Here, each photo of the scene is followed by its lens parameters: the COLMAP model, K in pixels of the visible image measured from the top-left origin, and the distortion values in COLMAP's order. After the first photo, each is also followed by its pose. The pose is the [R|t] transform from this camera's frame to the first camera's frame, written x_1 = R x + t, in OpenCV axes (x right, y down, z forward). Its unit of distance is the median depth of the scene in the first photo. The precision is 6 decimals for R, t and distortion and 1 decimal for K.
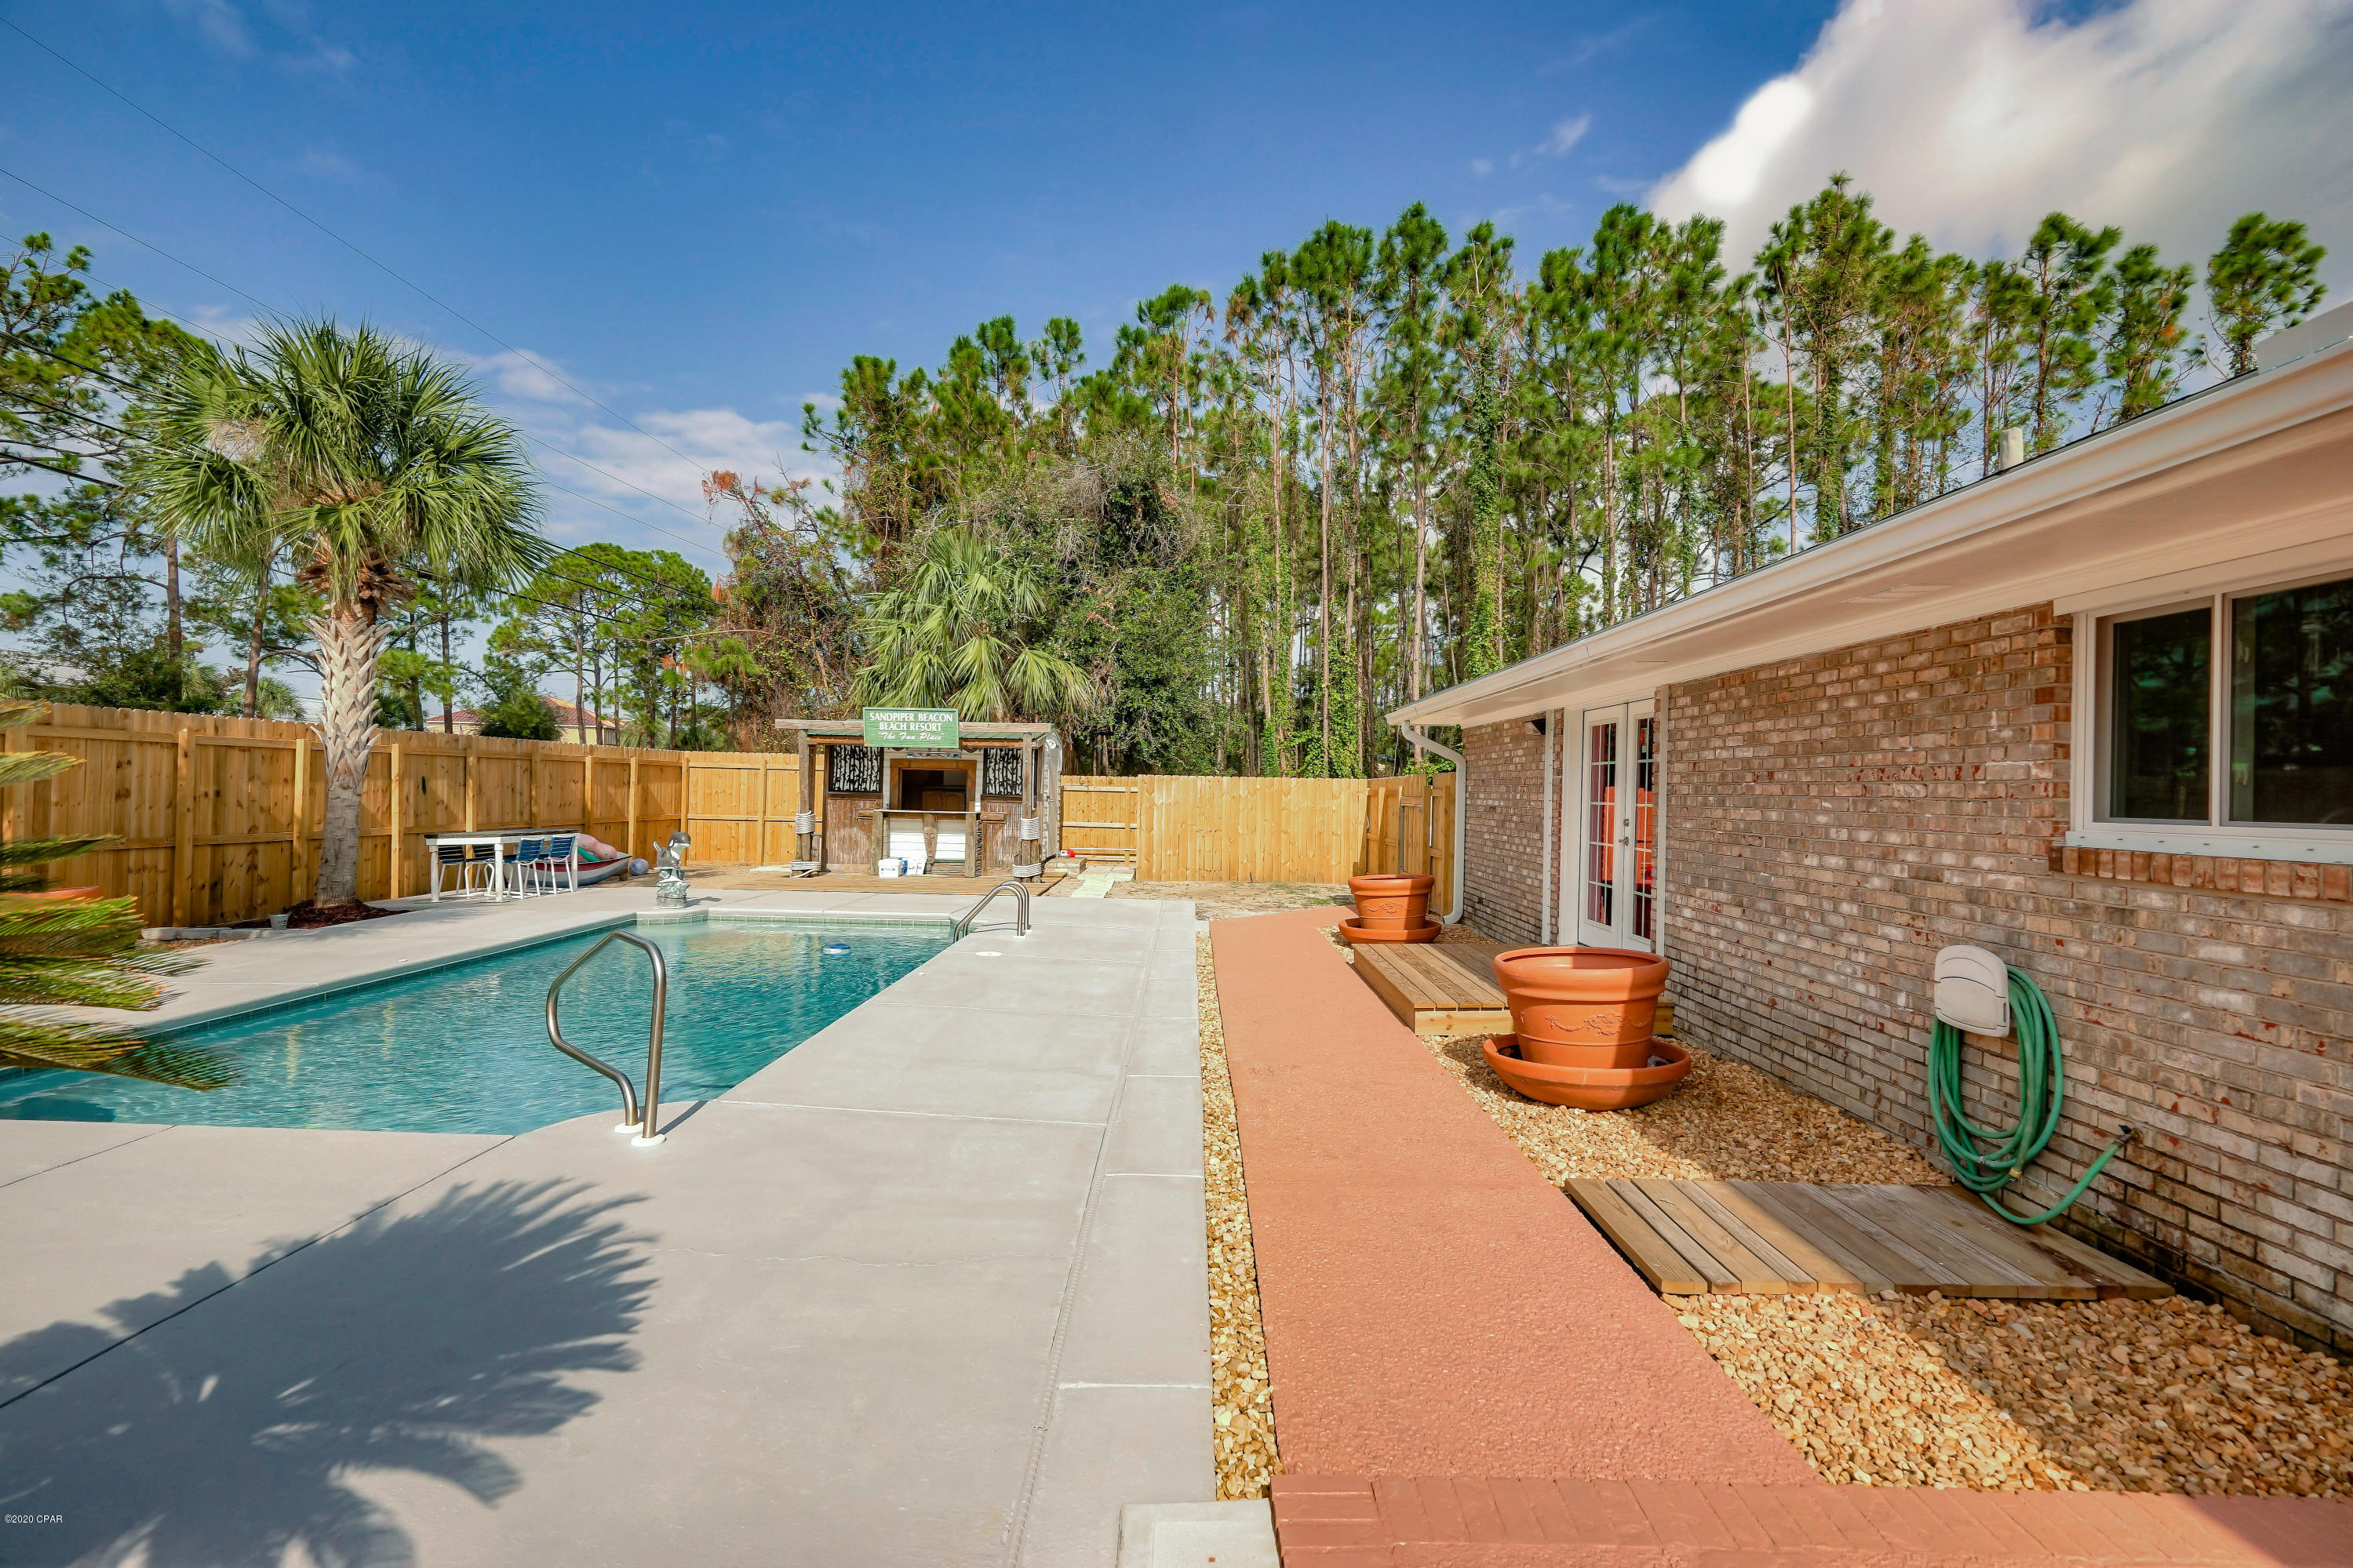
lens RADIAL K [[1062.7, 0, 1172.5], [0, 1062.7, 783.6], [0, 0, 1]] dist [-0.001291, 0.002591]
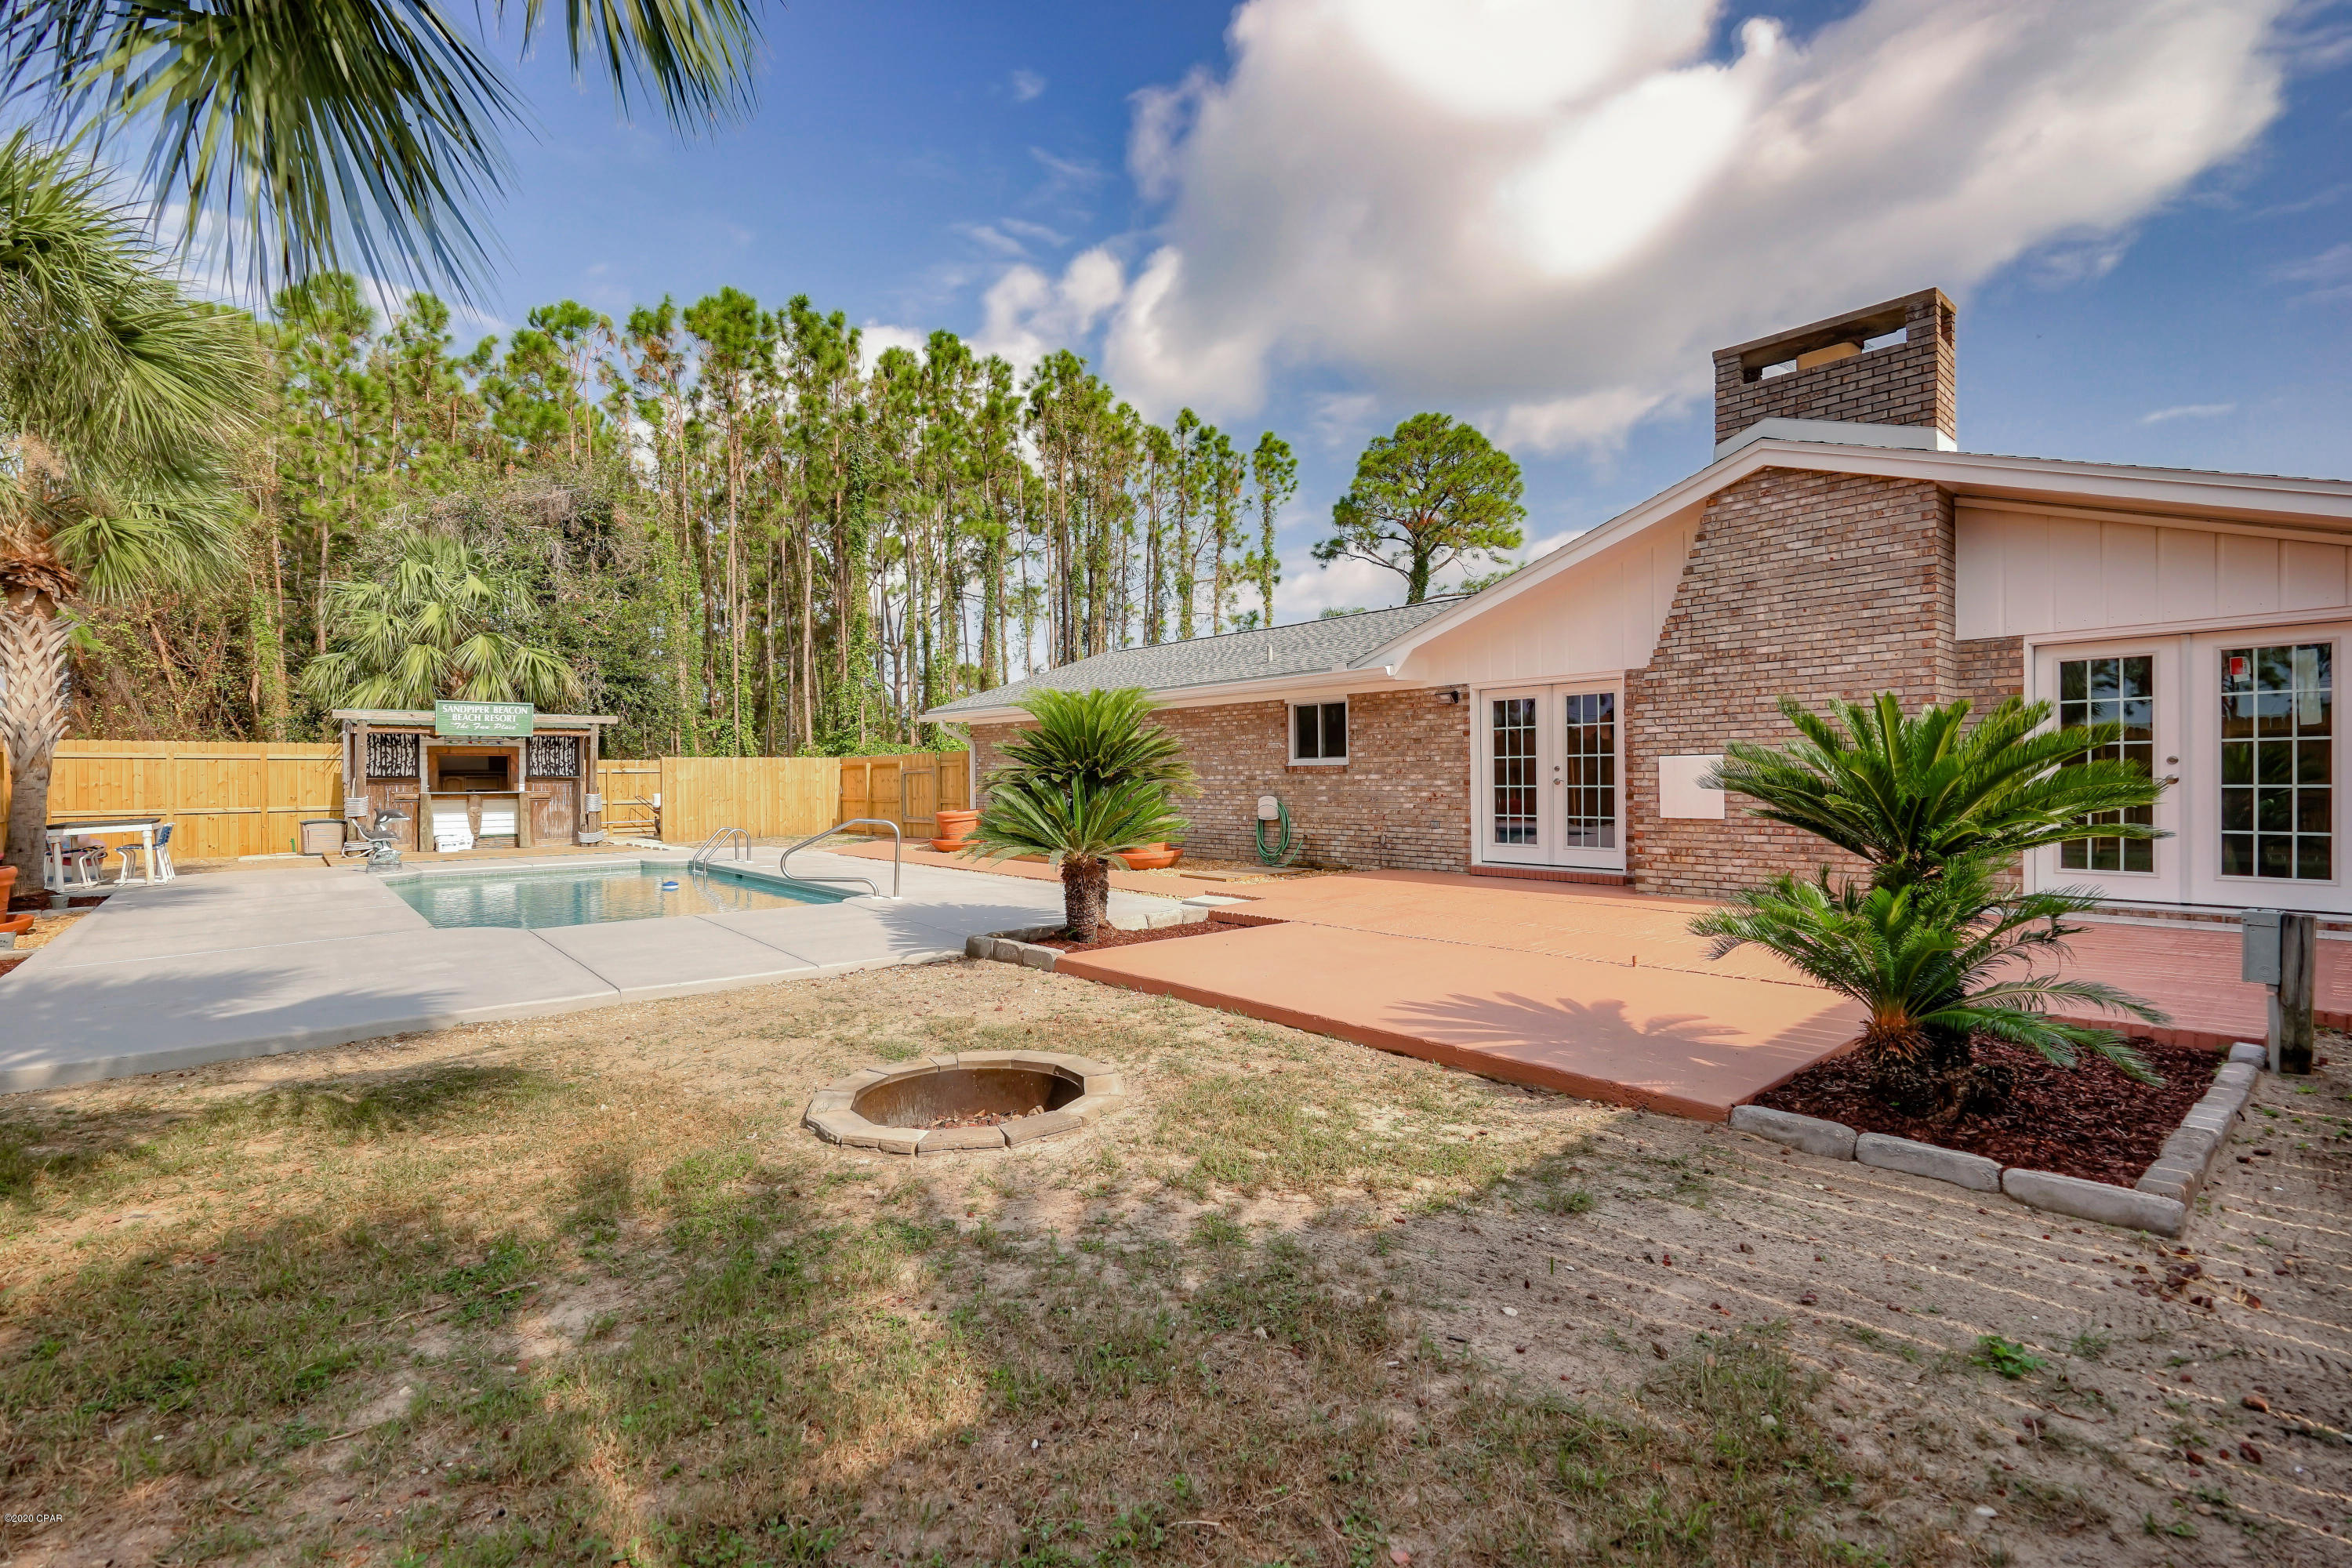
lens RADIAL K [[1062.4, 0, 1176.5], [0, 1062.4, 780.1], [0, 0, 1]] dist [-0.001291, 0.002591]
pose [[0.752354, -0.030768, 0.658040, -0.316419], [0.021234, 0.999522, 0.022457, 0.002615], [-0.658416, -0.002923, 0.752648, -0.256203]]
